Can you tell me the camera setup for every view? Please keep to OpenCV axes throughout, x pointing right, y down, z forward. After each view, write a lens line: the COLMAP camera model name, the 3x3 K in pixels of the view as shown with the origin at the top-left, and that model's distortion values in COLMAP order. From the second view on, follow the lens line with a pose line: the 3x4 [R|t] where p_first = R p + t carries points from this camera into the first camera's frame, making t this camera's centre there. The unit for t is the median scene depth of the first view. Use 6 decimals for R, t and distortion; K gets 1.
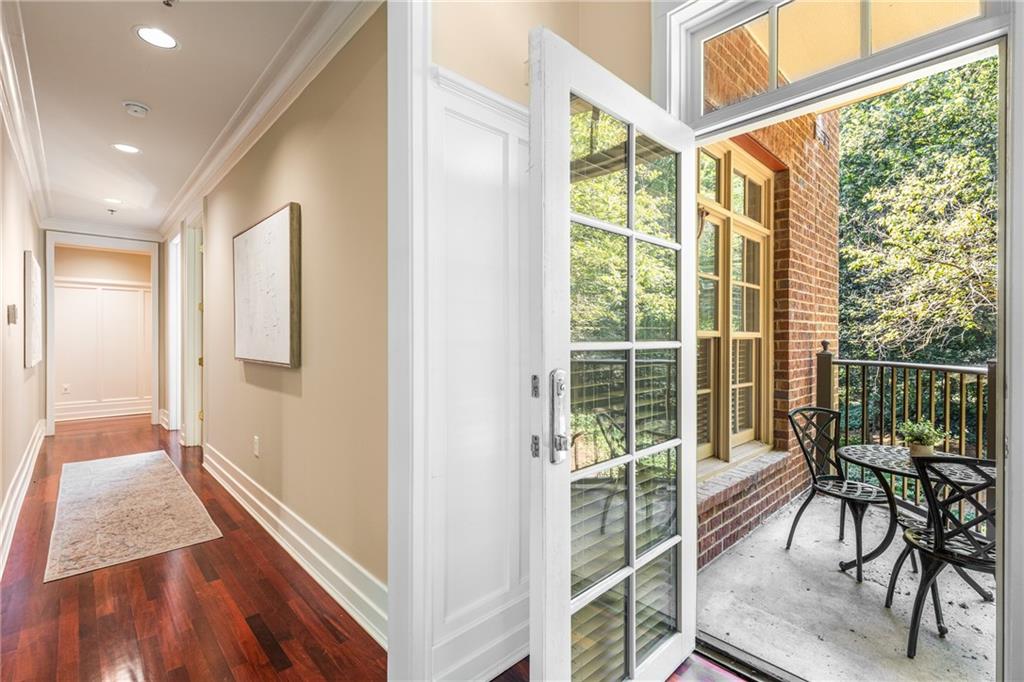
lens RADIAL K [[459.5, 0, 515.2], [0, 459.5, 340.1], [0, 0, 1]] dist [0.005930, -0.000723]
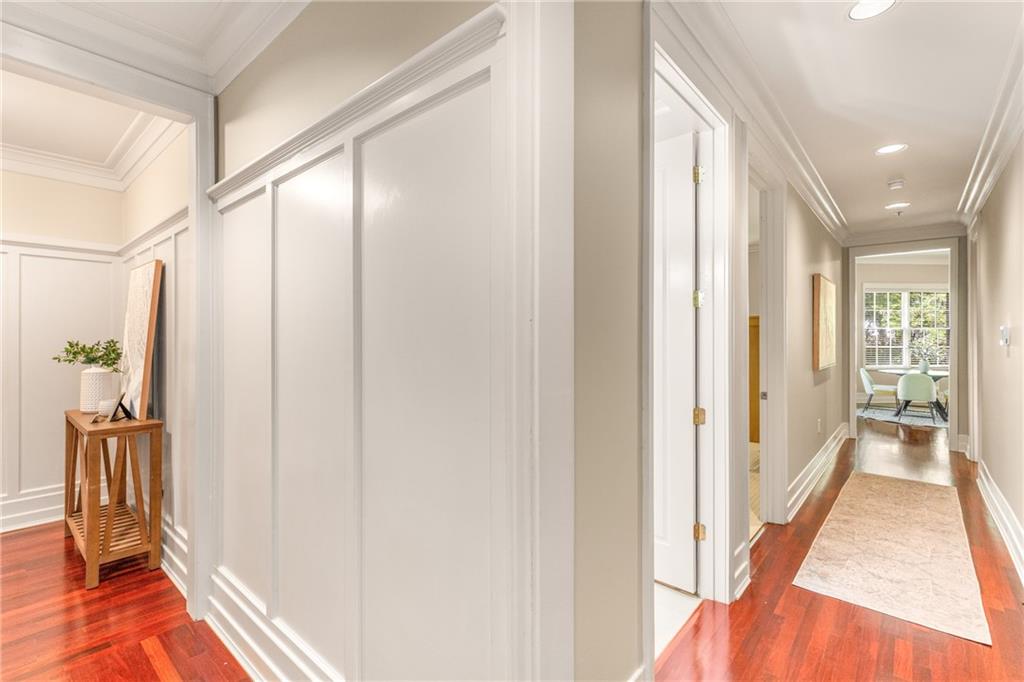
lens RADIAL K [[459.5, 0, 515.2], [0, 459.5, 340.1], [0, 0, 1]] dist [0.005930, -0.000723]
pose [[-0.095495, -0.002853, 0.995426, -1.796434], [0.006974, 0.999969, 0.003535, -0.055896], [-0.995405, 0.007280, -0.095472, 1.956279]]
